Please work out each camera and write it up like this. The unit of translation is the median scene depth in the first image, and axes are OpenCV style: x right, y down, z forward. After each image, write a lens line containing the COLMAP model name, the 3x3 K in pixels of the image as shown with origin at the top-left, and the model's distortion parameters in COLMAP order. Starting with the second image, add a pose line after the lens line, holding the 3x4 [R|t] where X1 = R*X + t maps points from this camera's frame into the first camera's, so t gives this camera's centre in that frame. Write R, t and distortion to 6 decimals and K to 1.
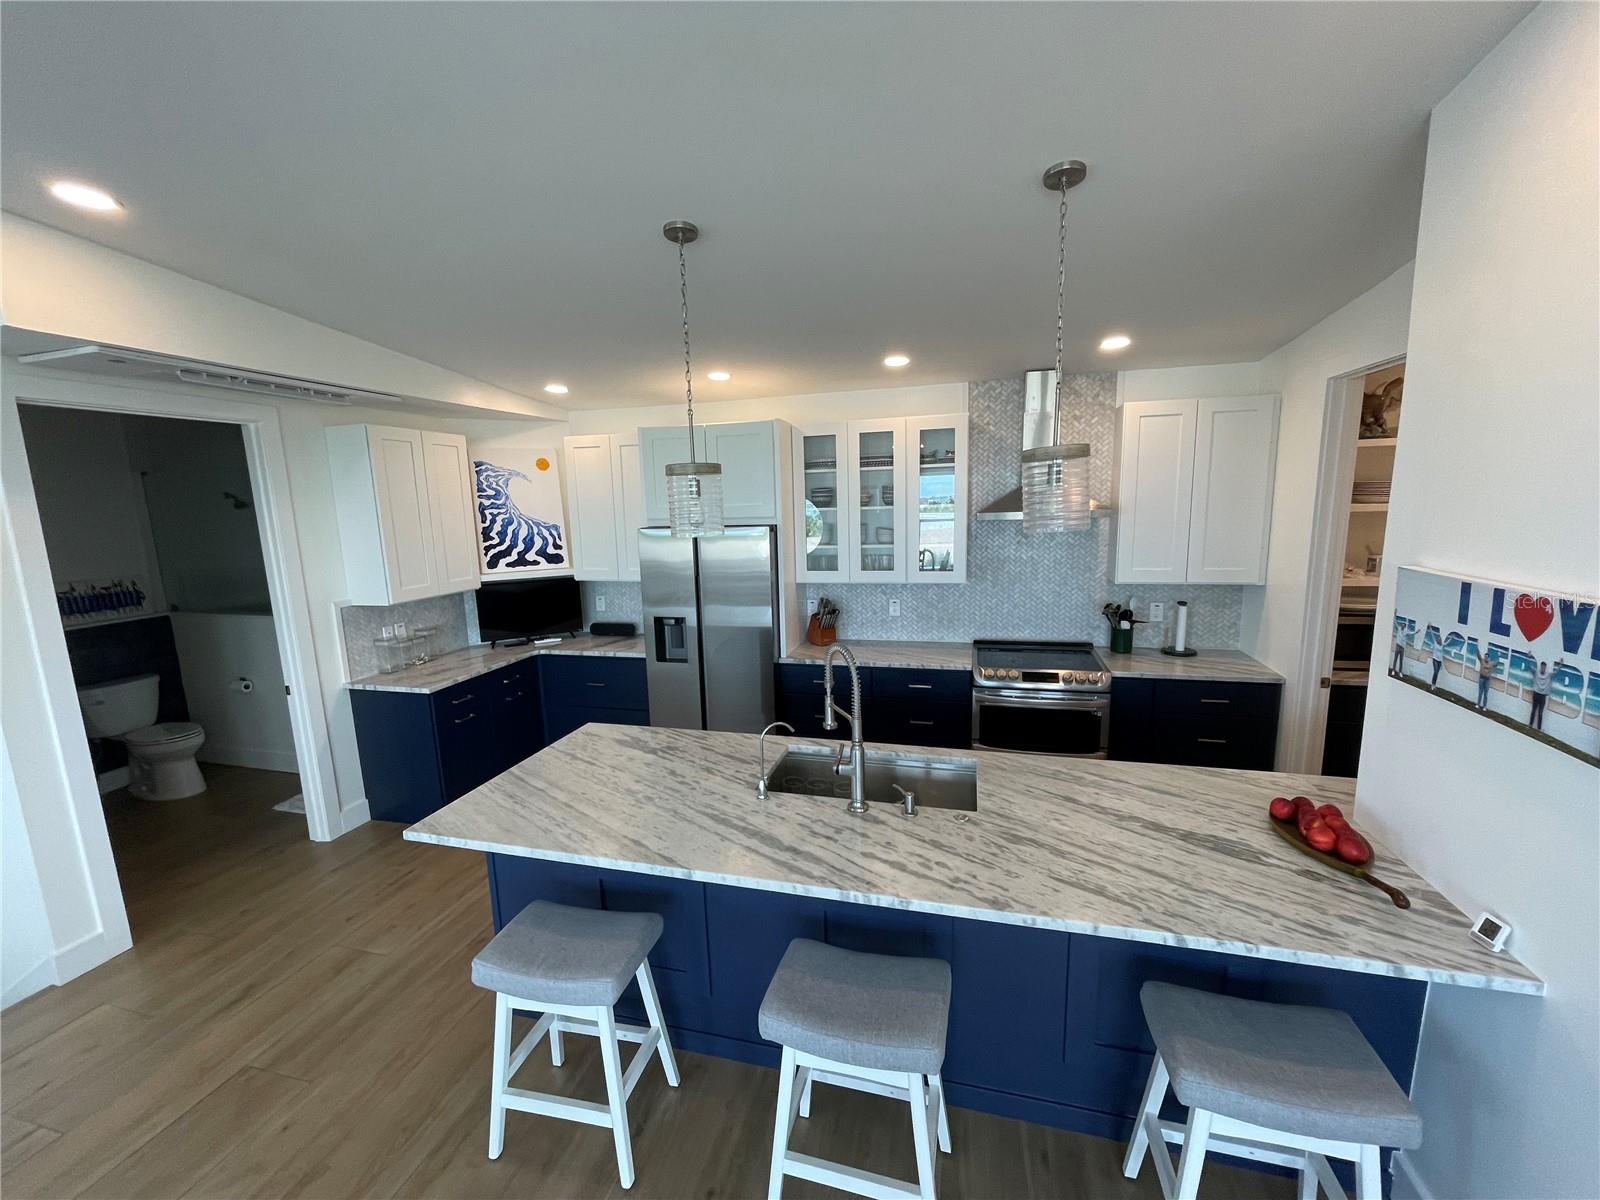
lens RADIAL K [[647.2, 0, 798.9], [0, 647.2, 606.4], [0, 0, 1]] dist [0.003259, 0.000269]
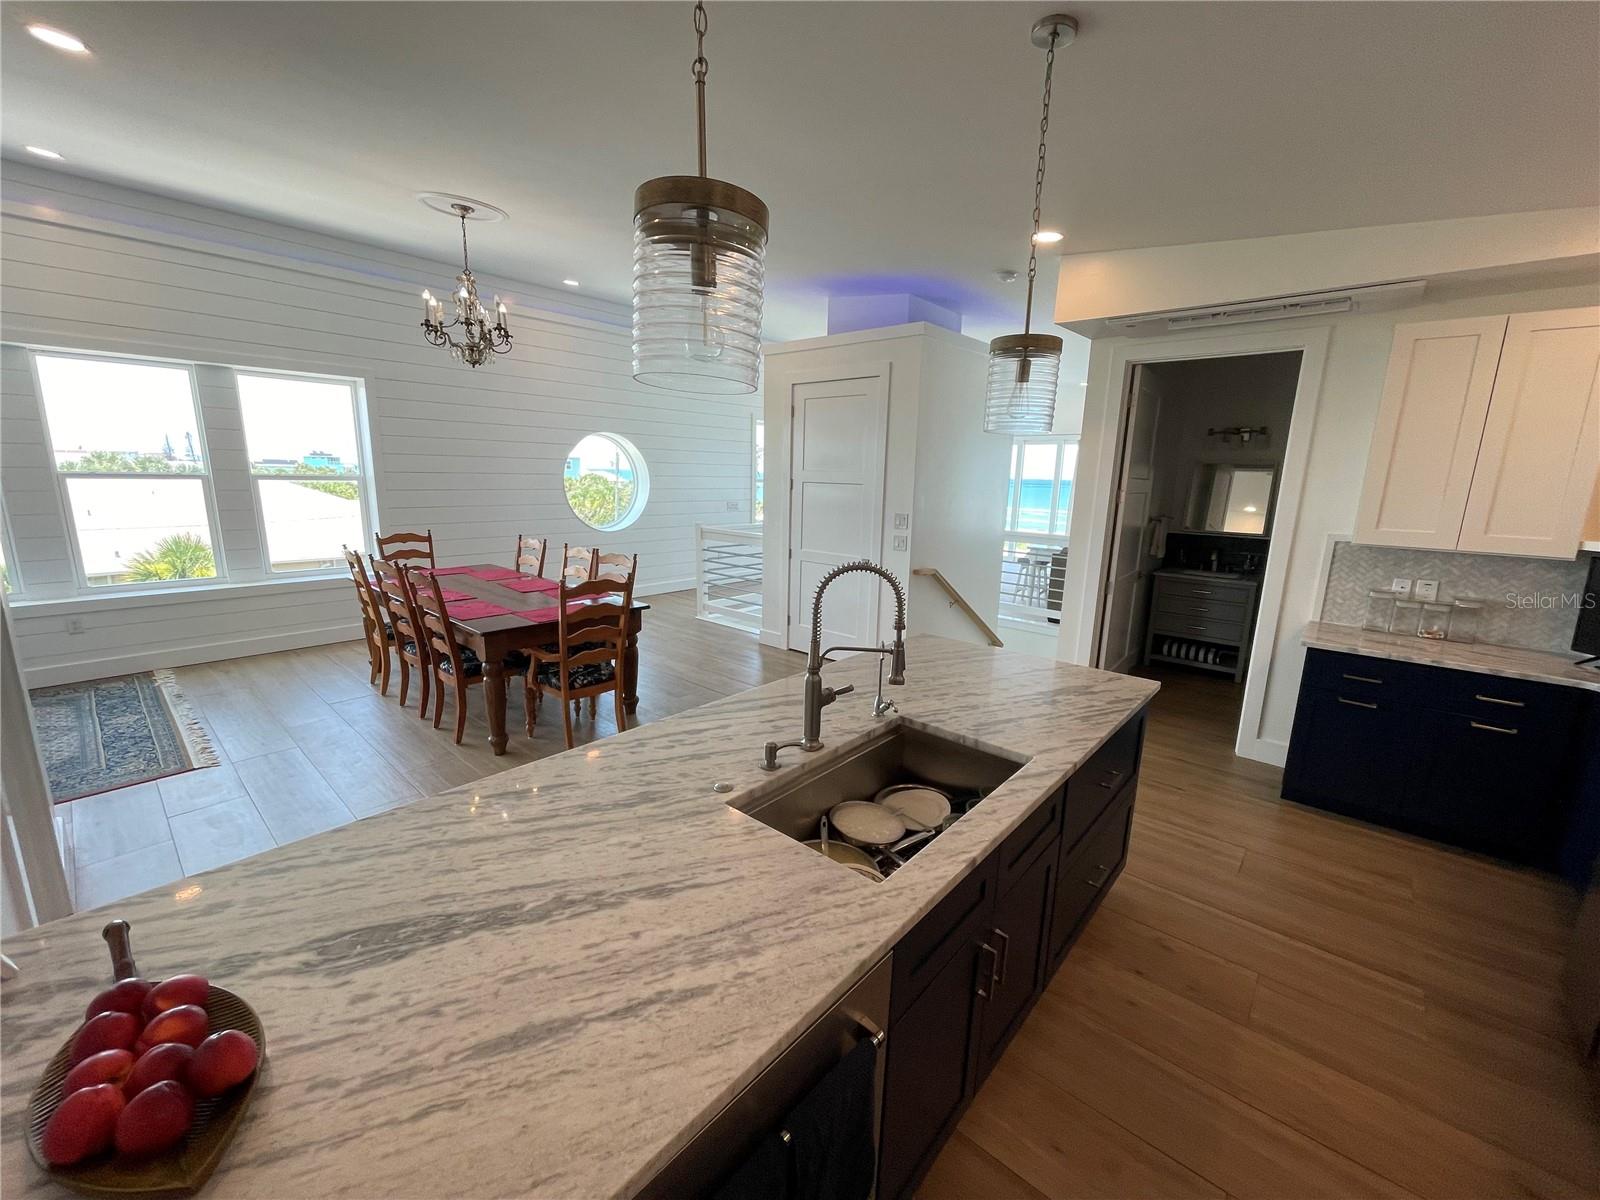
lens RADIAL K [[647.2, 0, 798.9], [0, 647.2, 606.4], [0, 0, 1]] dist [0.003259, 0.000269]
pose [[-0.447069, 0.197470, -0.872431, 0.861328], [-0.157162, 0.942815, 0.293937, -0.117513], [0.880585, 0.268524, -0.390468, 1.357664]]
